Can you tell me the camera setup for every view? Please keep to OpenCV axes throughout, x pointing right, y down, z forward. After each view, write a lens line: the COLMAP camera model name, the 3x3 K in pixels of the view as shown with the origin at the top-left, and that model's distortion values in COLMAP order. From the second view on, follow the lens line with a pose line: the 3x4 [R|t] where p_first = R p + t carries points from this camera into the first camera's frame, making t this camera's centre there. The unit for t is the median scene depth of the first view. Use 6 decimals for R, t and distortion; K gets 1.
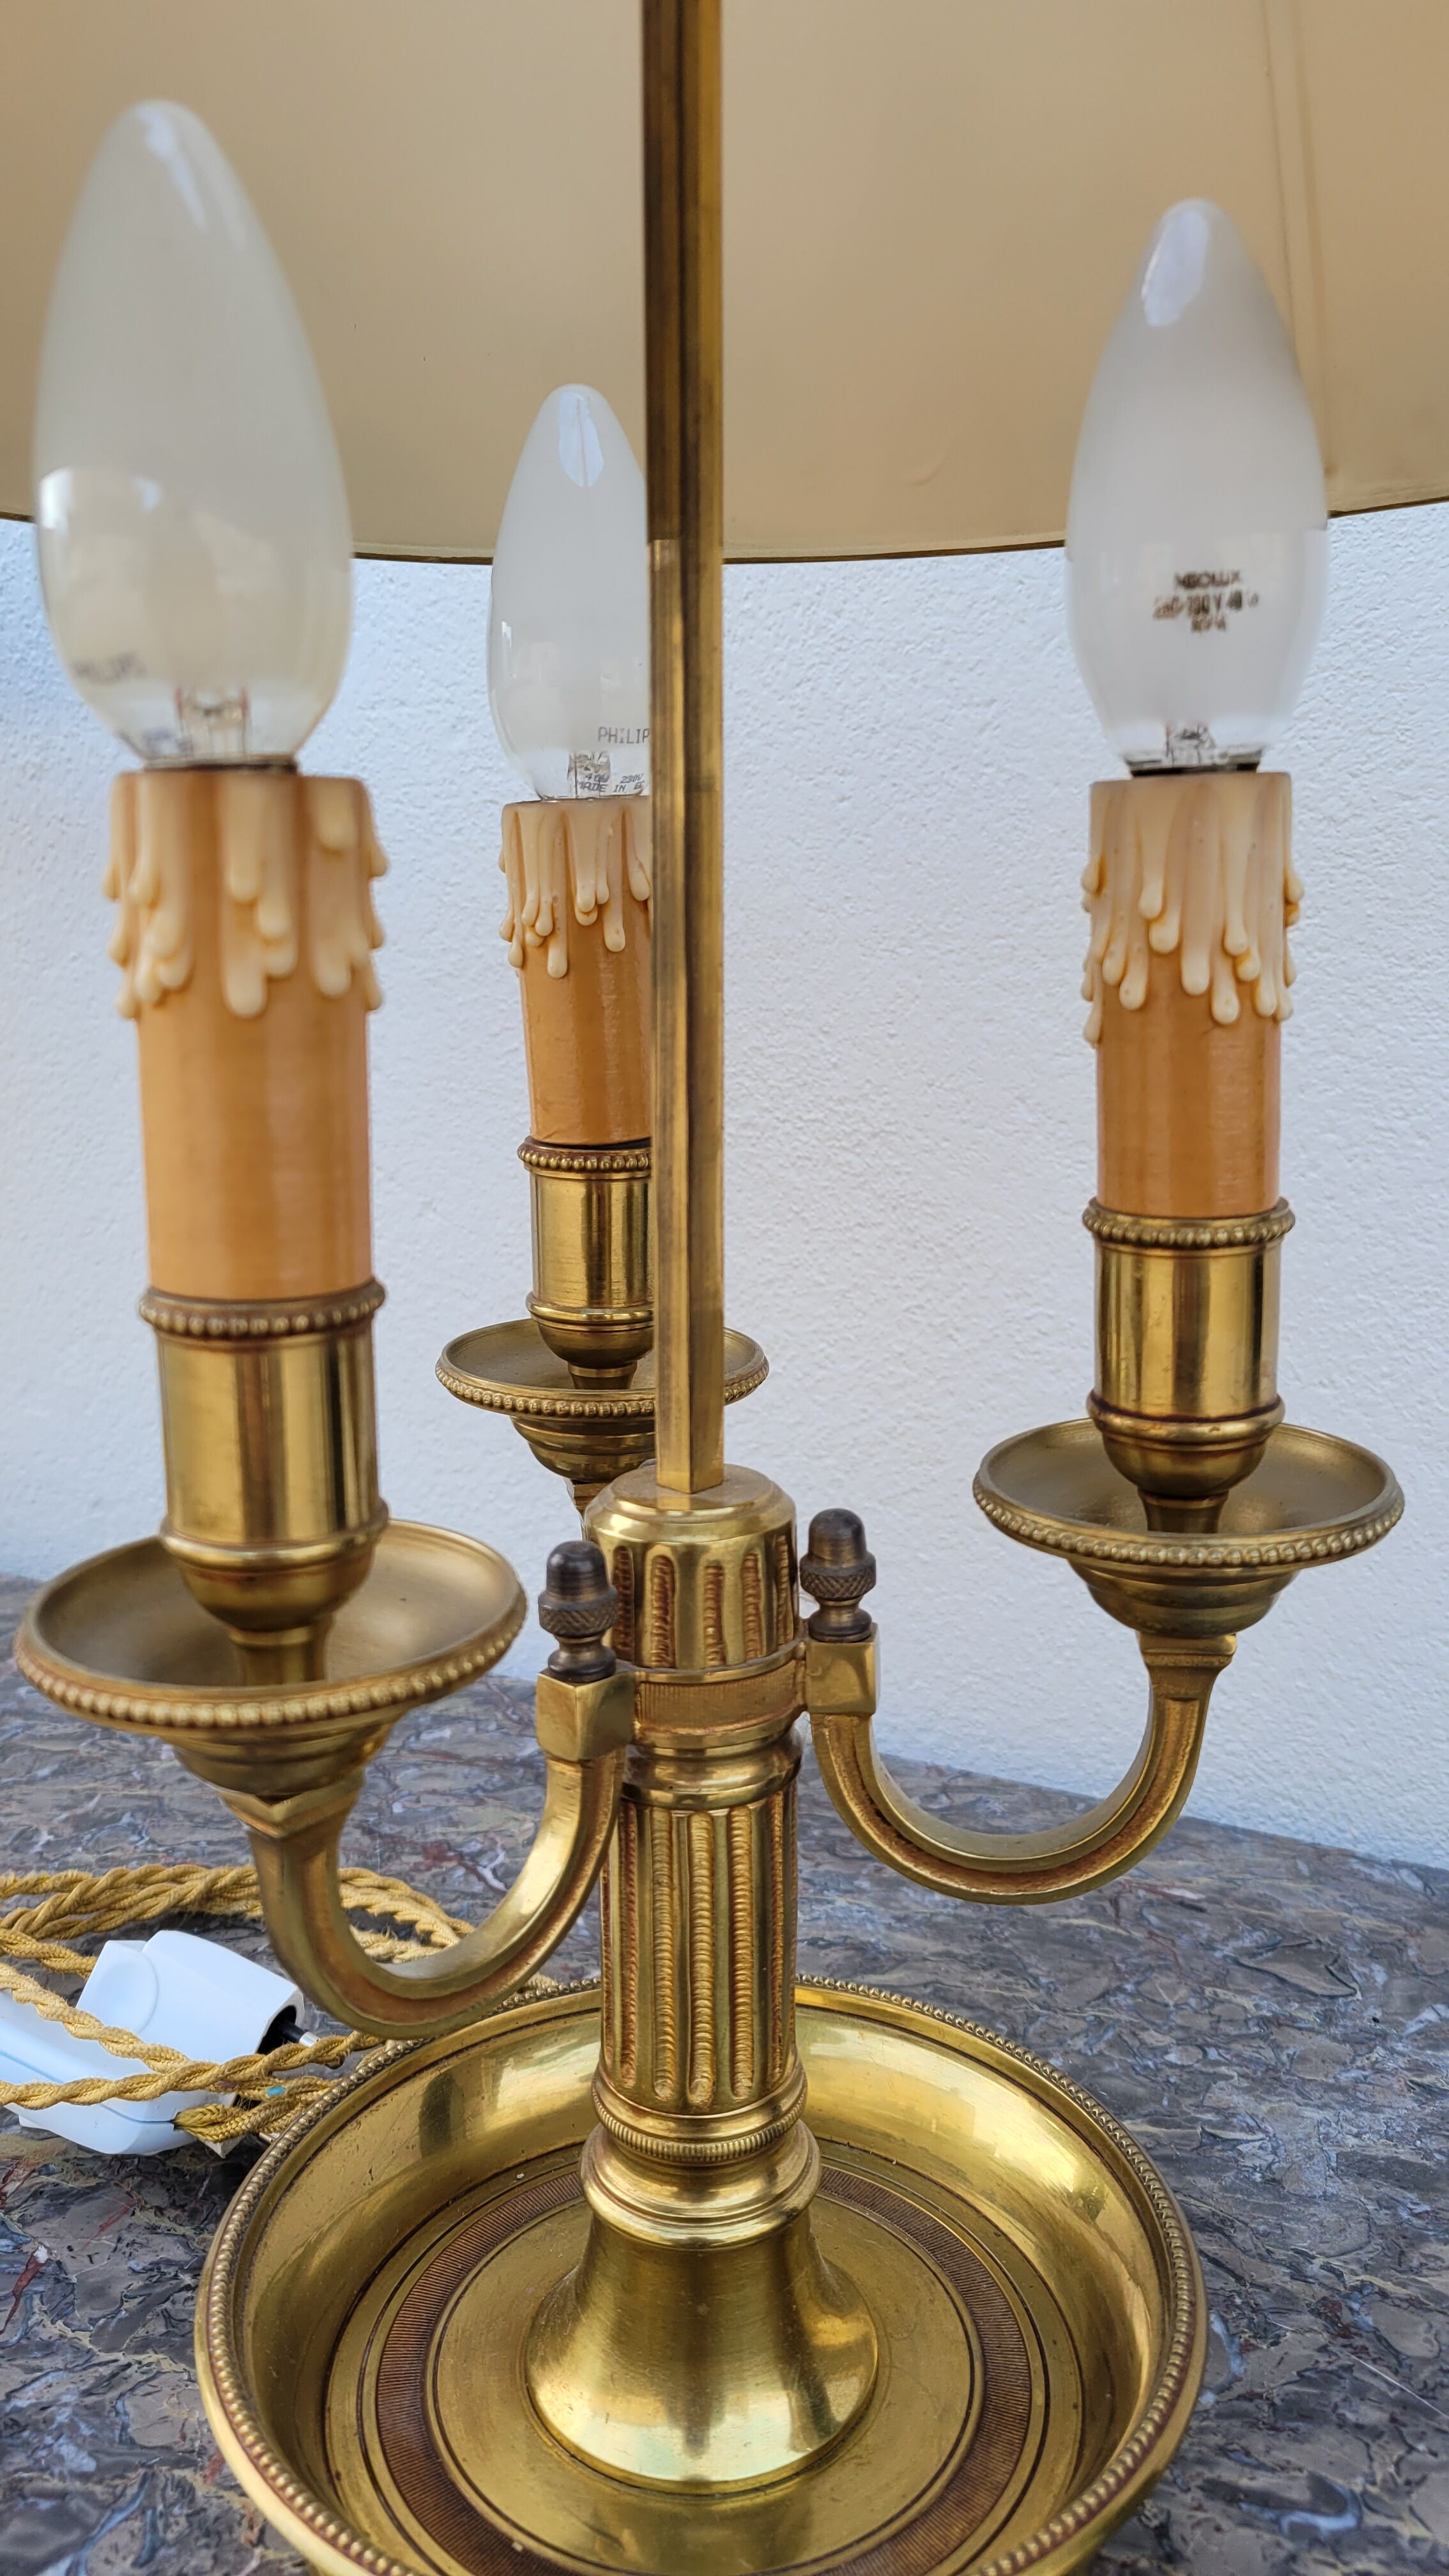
lens RADIAL K [[1945.4, 0, 714.2], [0, 1945.4, 1277.3], [0, 0, 1]] dist [0.032252, -0.020694]
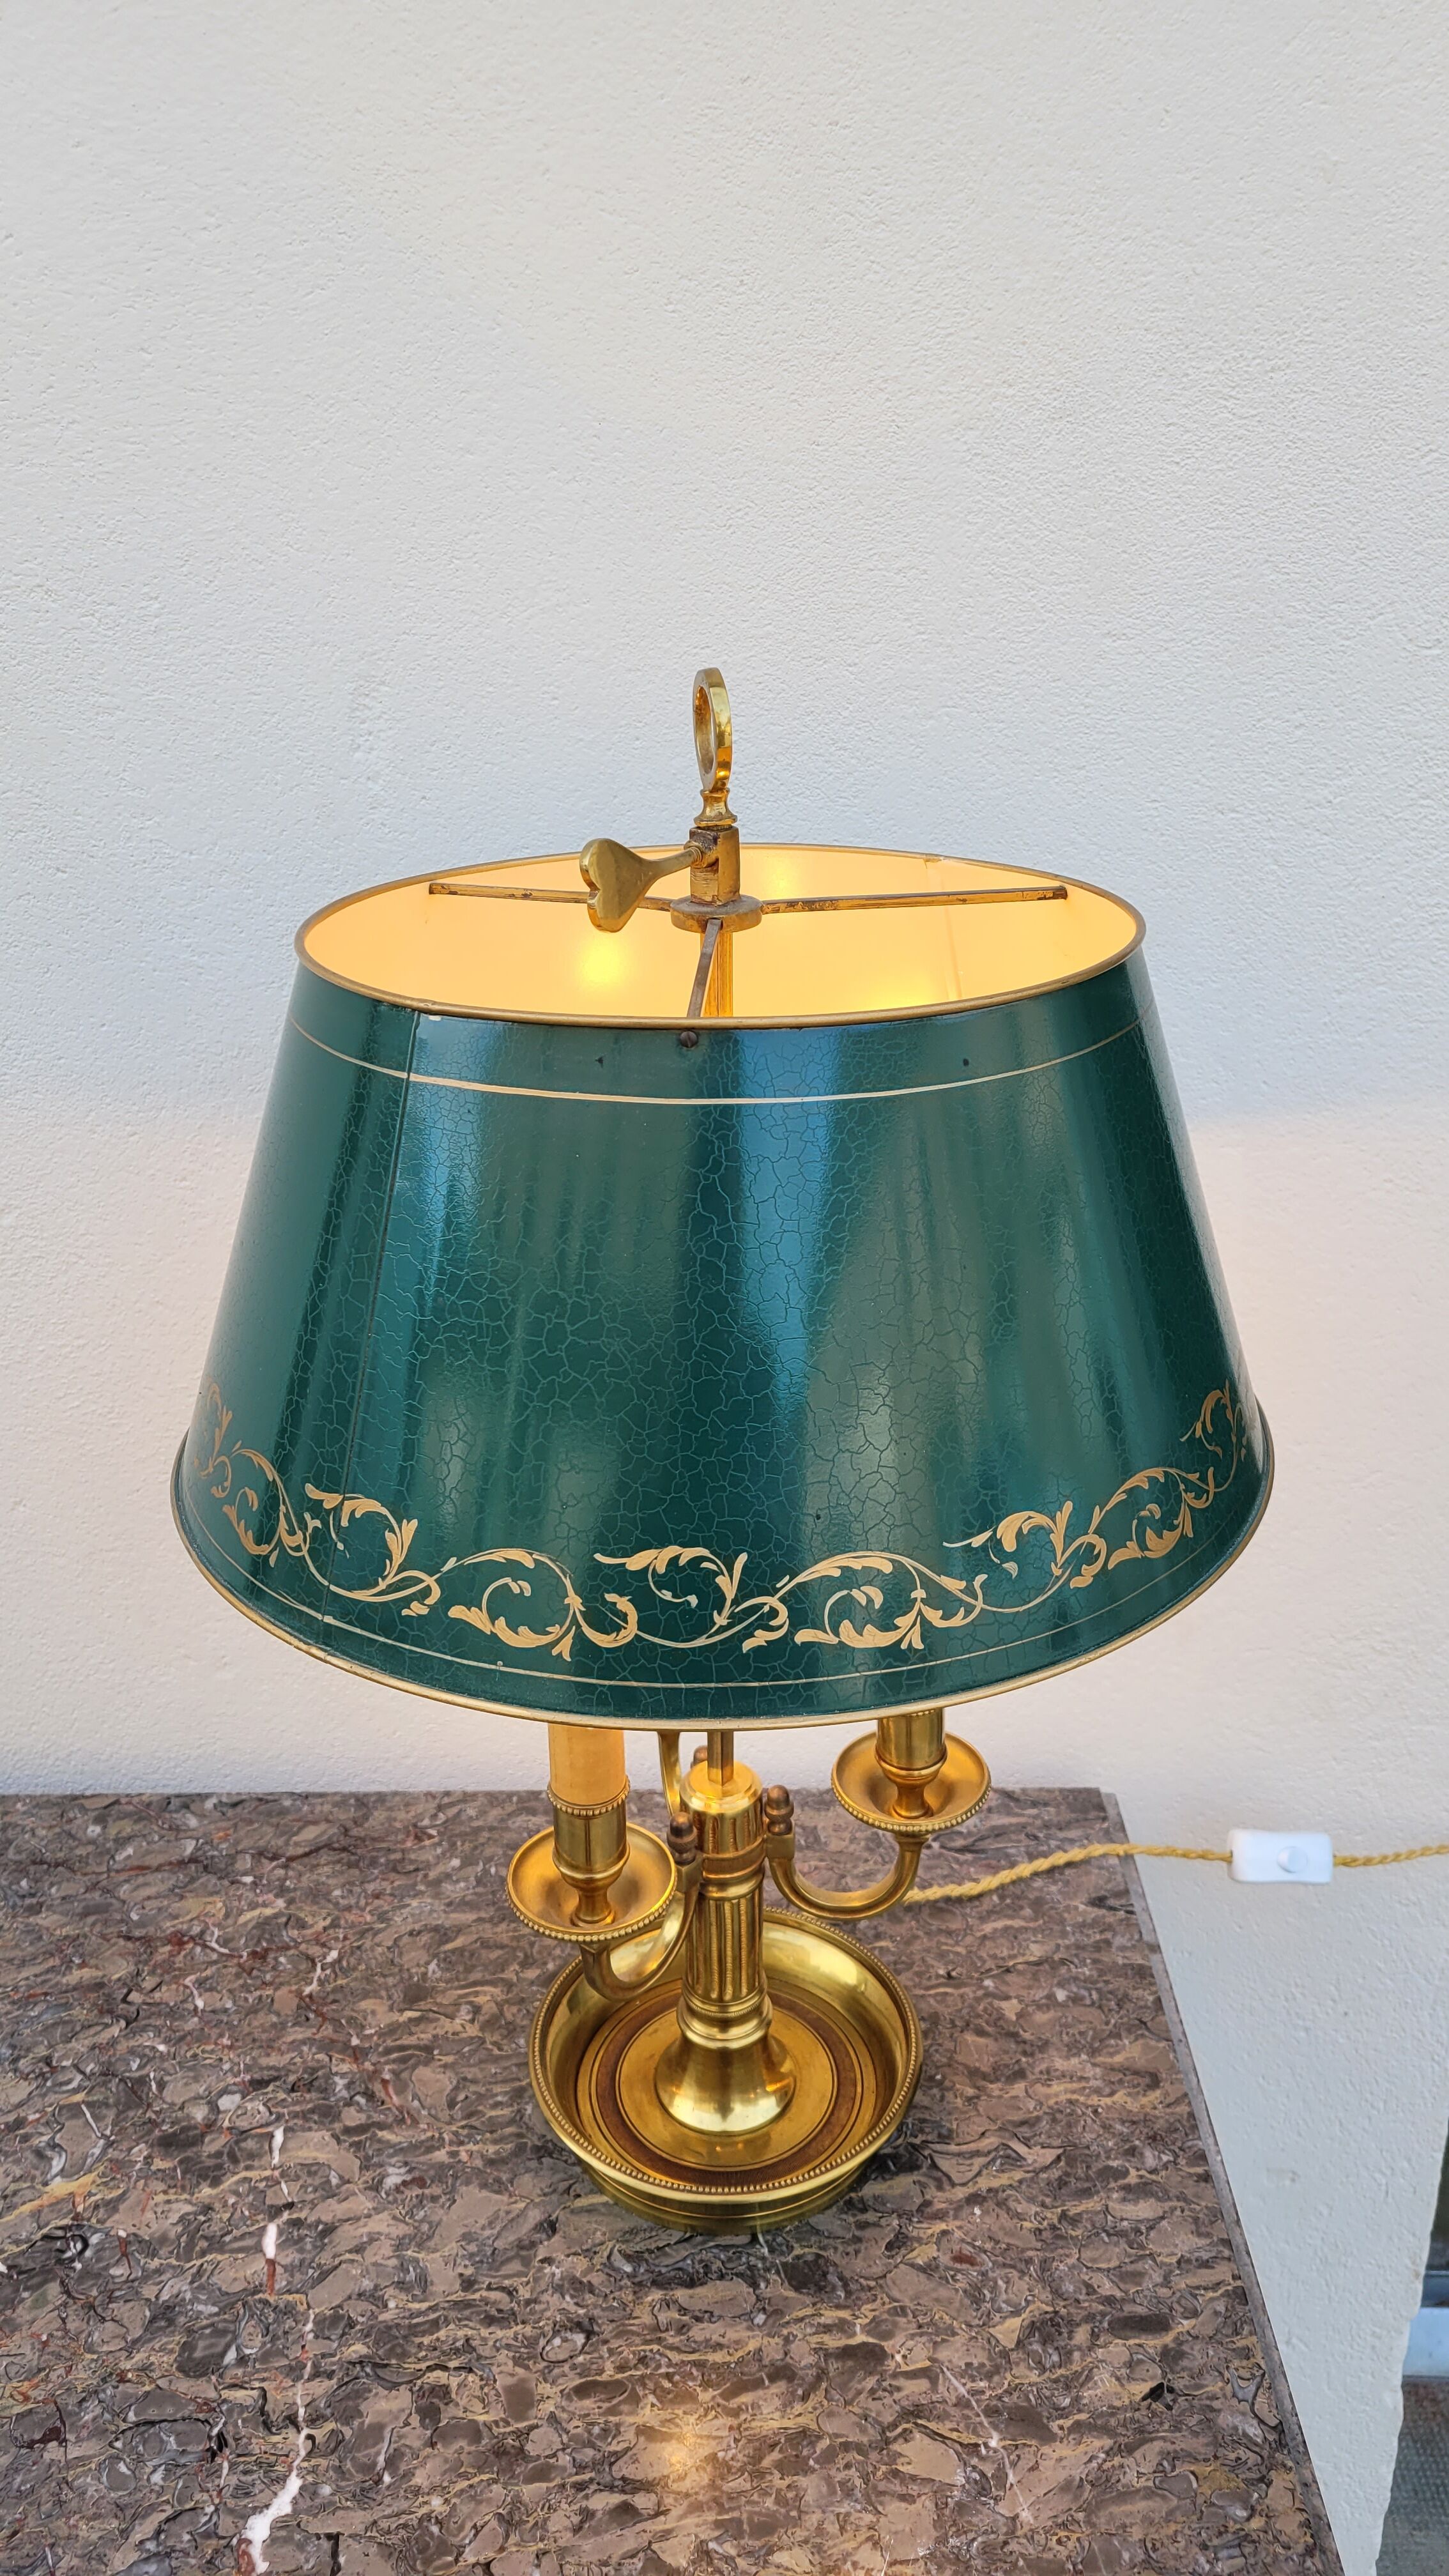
lens RADIAL K [[1945.4, 0, 710.3], [0, 1945.4, 1247.9], [0, 0, 1]] dist [0.032252, -0.020694]
pose [[0.998230, -0.034032, 0.048772, -0.125992], [0.024409, 0.982277, 0.185837, -1.060401], [-0.054232, -0.184317, 0.981369, -1.388084]]
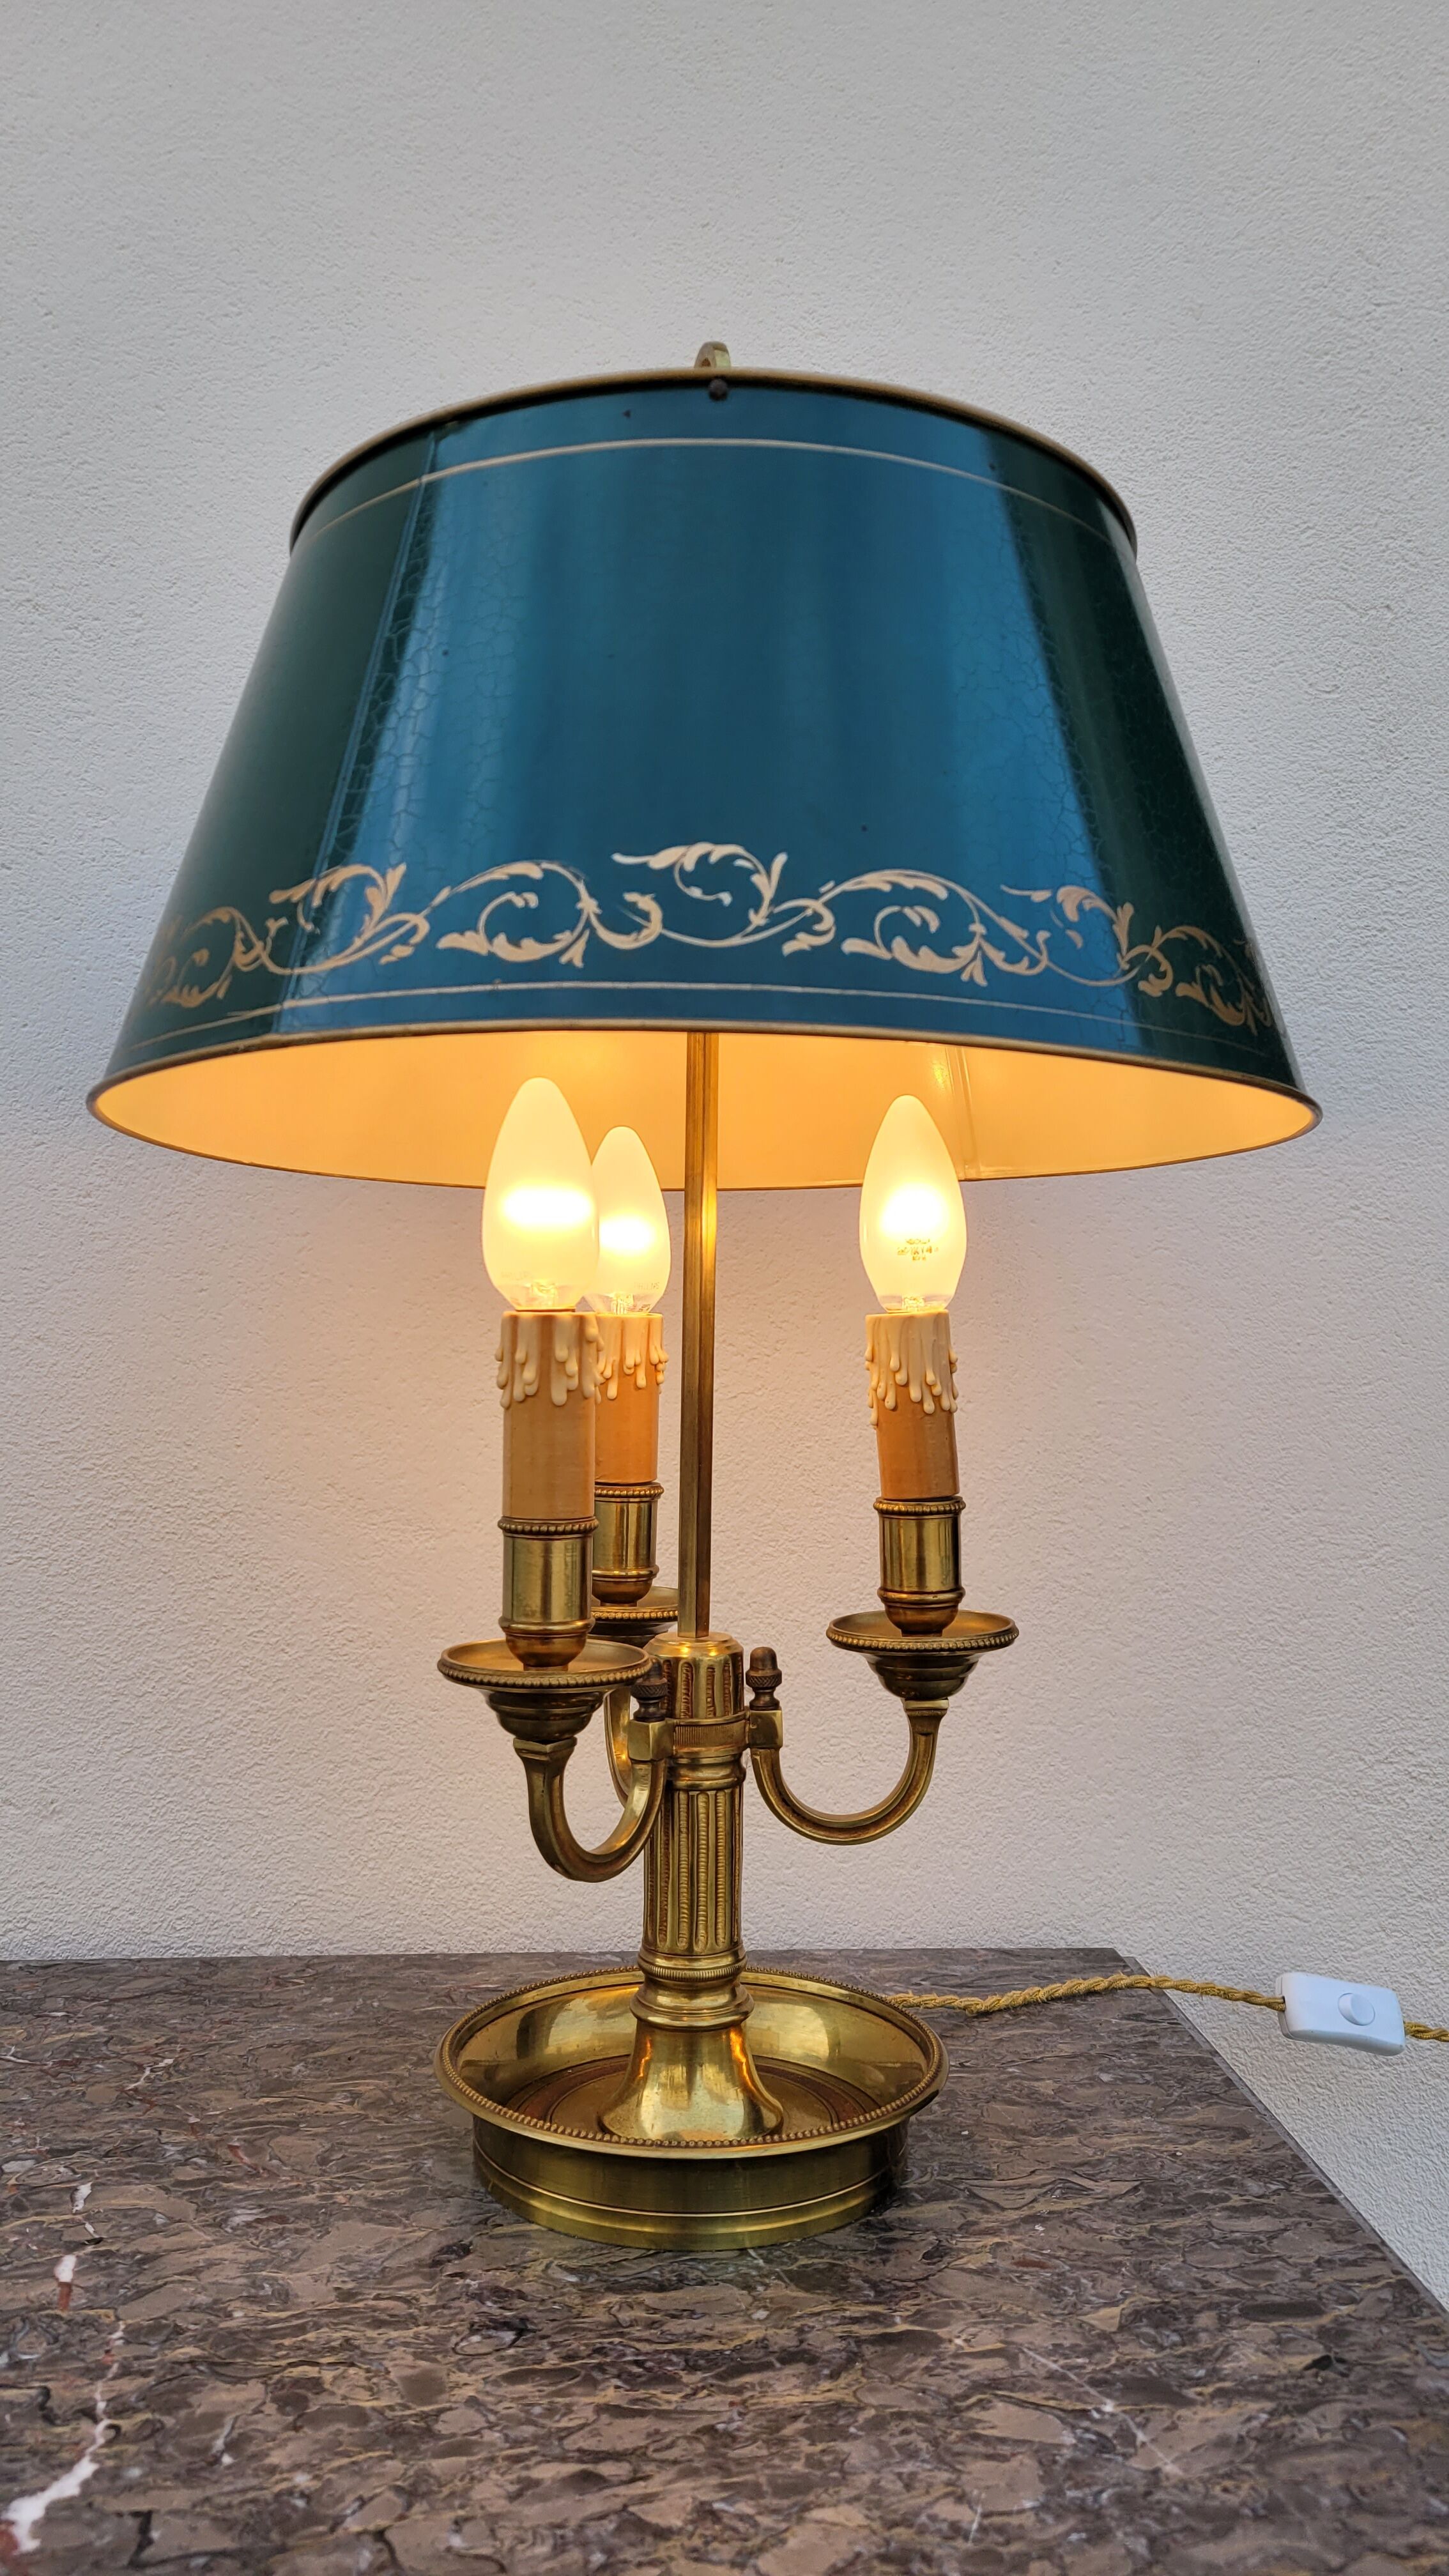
lens RADIAL K [[1945.4, 0, 697.8], [0, 1945.4, 1296.5], [0, 0, 1]] dist [0.032252, -0.020694]
pose [[0.991840, 0.012387, 0.126886, -0.279951], [0.017826, 0.972017, -0.234232, 0.243423], [-0.126237, 0.234583, 0.963865, -1.125720]]
